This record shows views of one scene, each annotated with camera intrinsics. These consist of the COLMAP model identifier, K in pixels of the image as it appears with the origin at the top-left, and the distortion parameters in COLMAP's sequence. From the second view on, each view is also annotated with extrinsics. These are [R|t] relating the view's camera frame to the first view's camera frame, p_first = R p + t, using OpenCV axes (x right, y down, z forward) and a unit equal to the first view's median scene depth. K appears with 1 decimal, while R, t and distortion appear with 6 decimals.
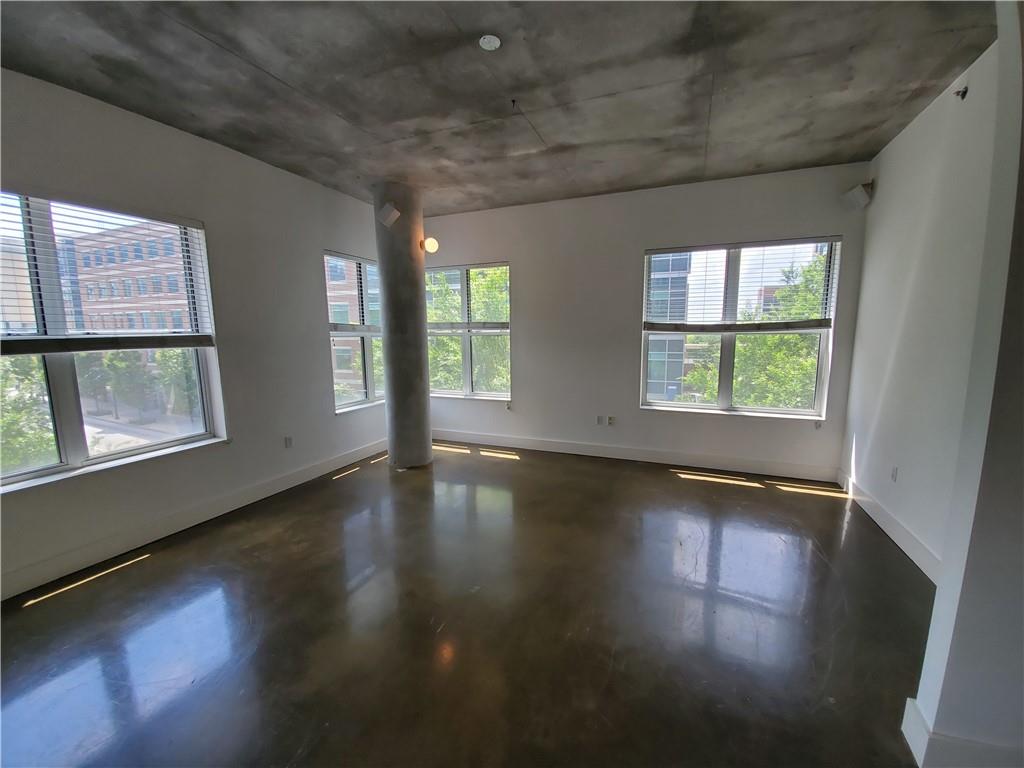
lens RADIAL K [[409.6, 0, 511.6], [0, 409.6, 389.1], [0, 0, 1]] dist [-0.026235, -0.005466]
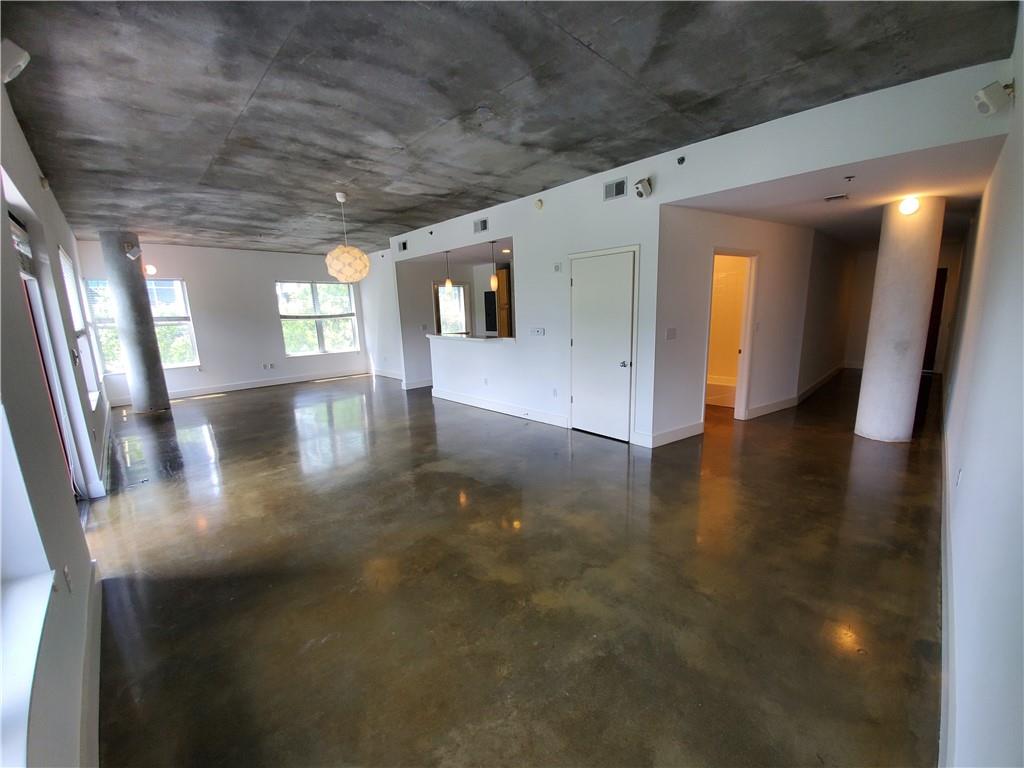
lens RADIAL K [[409.6, 0, 512.1], [0, 409.6, 388.8], [0, 0, 1]] dist [-0.026235, -0.005466]
pose [[0.370428, -0.170884, 0.913007, -1.189095], [0.150586, 0.980977, 0.122509, 0.128510], [-0.916573, 0.092105, 0.389114, -0.852365]]
